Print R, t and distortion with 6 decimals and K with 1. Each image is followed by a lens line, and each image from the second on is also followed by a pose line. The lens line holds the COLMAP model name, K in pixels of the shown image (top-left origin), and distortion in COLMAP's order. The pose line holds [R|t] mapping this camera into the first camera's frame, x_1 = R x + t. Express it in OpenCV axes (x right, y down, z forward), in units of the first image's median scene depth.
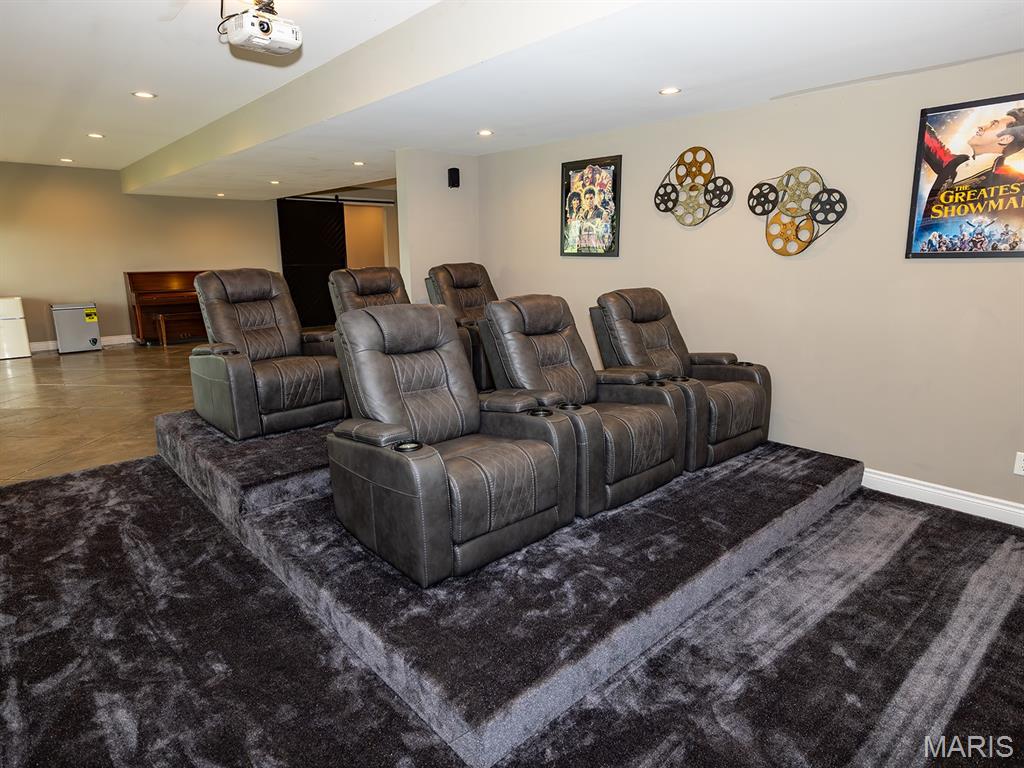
lens RADIAL K [[594.4, 0, 511.9], [0, 594.4, 382.1], [0, 0, 1]] dist [-0.006573, 0.004731]
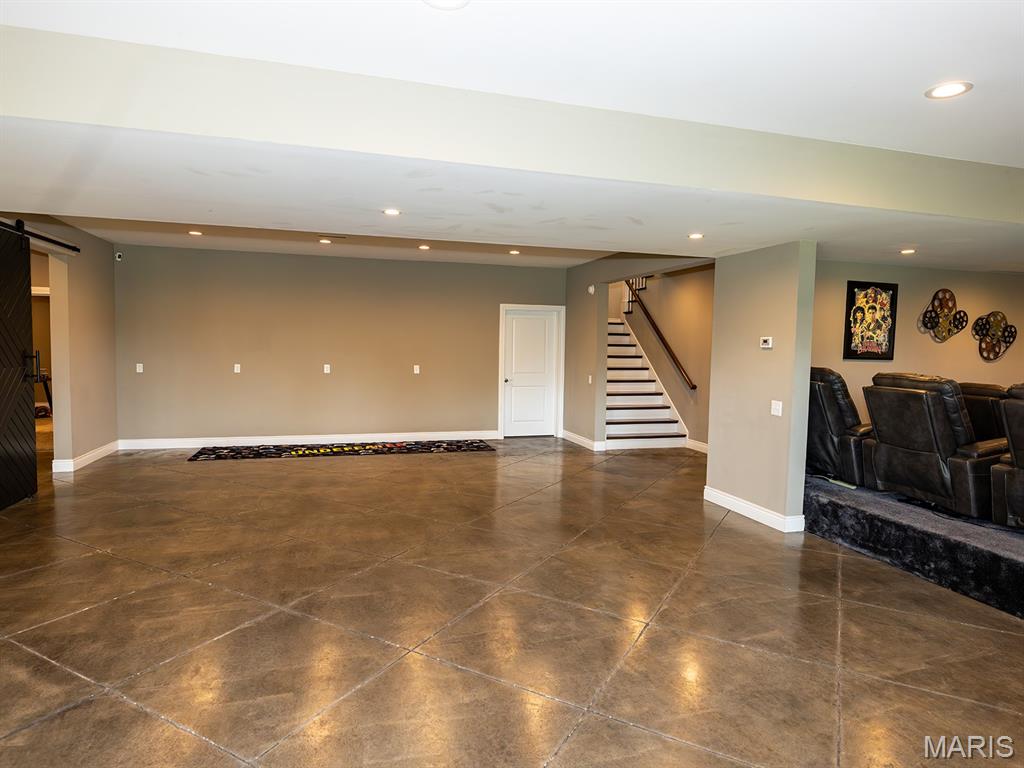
lens RADIAL K [[594.4, 0, 511.4], [0, 594.4, 382.0], [0, 0, 1]] dist [-0.006573, 0.004731]
pose [[0.435623, -0.030306, 0.899619, -1.446013], [0.177582, 0.982684, -0.052887, -0.266571], [-0.882438, 0.182795, 0.433461, 1.291420]]
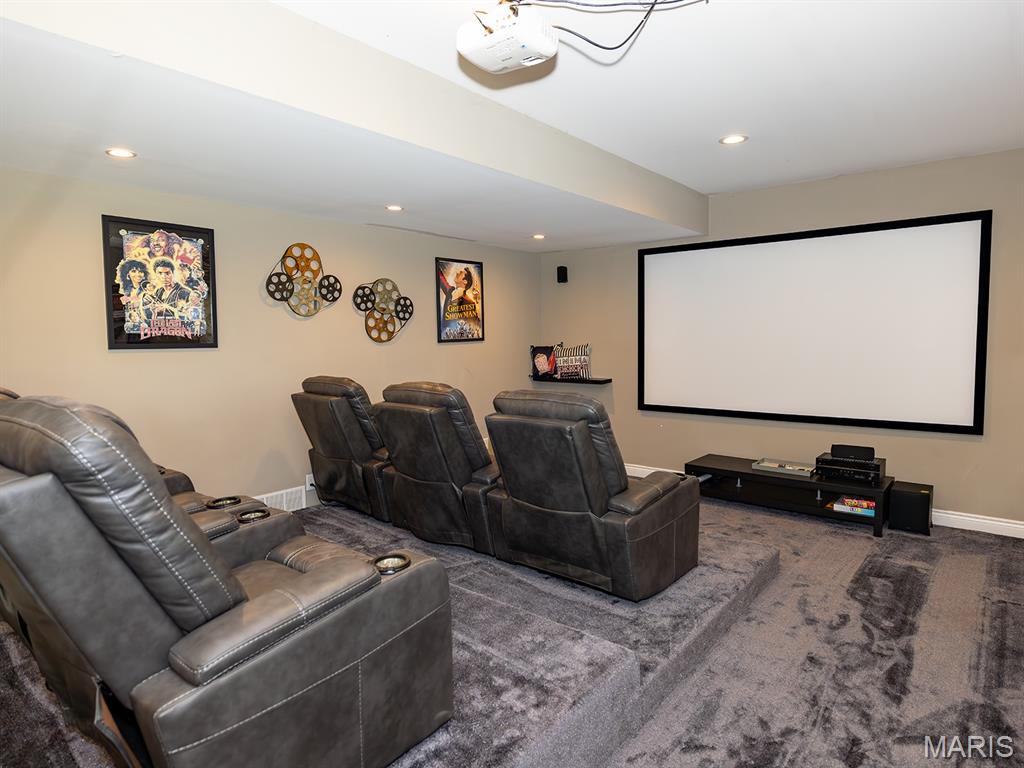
lens RADIAL K [[594.4, 0, 511.9], [0, 594.4, 386.6], [0, 0, 1]] dist [-0.006573, 0.004731]
pose [[-0.141052, -0.078565, 0.986880, -0.767136], [0.224401, 0.968363, 0.109163, -0.171873], [-0.964235, 0.236854, -0.118960, 0.784696]]
